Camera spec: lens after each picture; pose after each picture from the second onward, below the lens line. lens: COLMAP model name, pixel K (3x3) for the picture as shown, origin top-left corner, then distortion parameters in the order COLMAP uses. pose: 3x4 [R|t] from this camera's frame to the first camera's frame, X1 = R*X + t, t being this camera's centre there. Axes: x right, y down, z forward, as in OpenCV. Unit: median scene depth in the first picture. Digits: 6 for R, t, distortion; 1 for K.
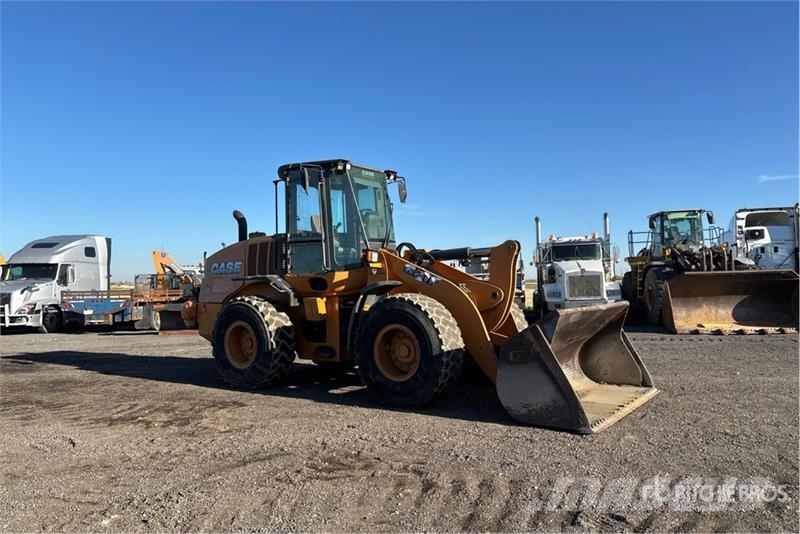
lens RADIAL K [[586.9, 0, 409.8], [0, 586.9, 261.2], [0, 0, 1]] dist [0.061098, -0.067841]
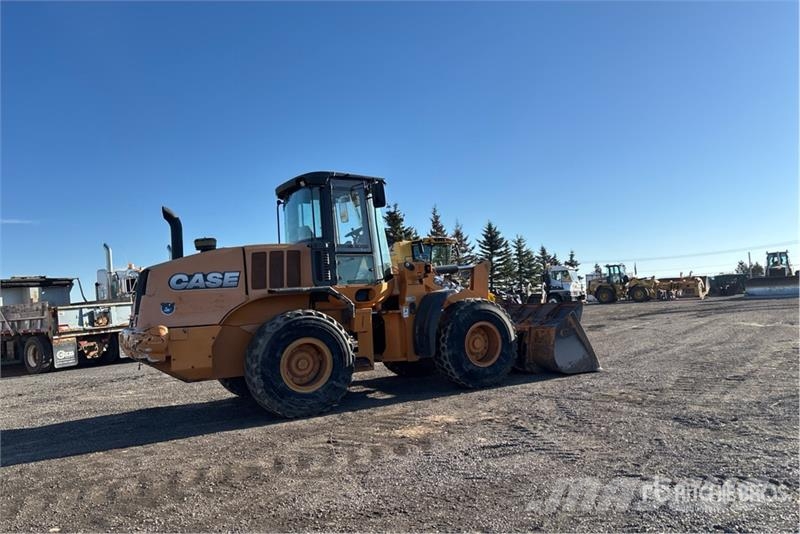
lens RADIAL K [[586.9, 0, 409.8], [0, 586.9, 261.2], [0, 0, 1]] dist [0.061098, -0.067841]
pose [[0.445725, 0.048263, 0.893868, -1.016291], [0.014929, 0.998006, -0.061330, 0.043231], [-0.895045, 0.040681, 0.444116, 0.469333]]
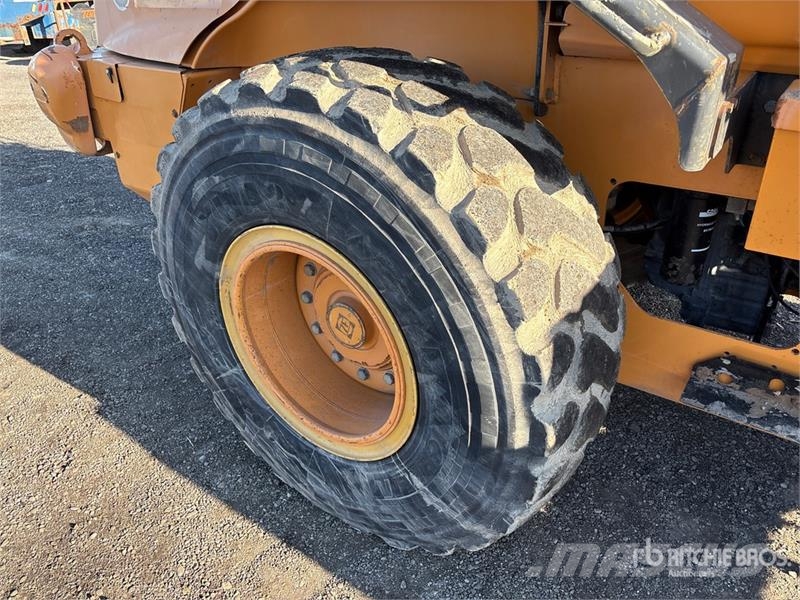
lens RADIAL K [[589.4, 0, 400.0], [0, 589.4, 300.0], [0, 0, 1]] dist [0.051543, -0.055154]
pose [[0.999690, 0.011562, -0.022062, -0.255310], [0.001629, 0.853491, 0.521105, 0.031507], [0.024855, -0.520979, 0.853207, 0.850169]]
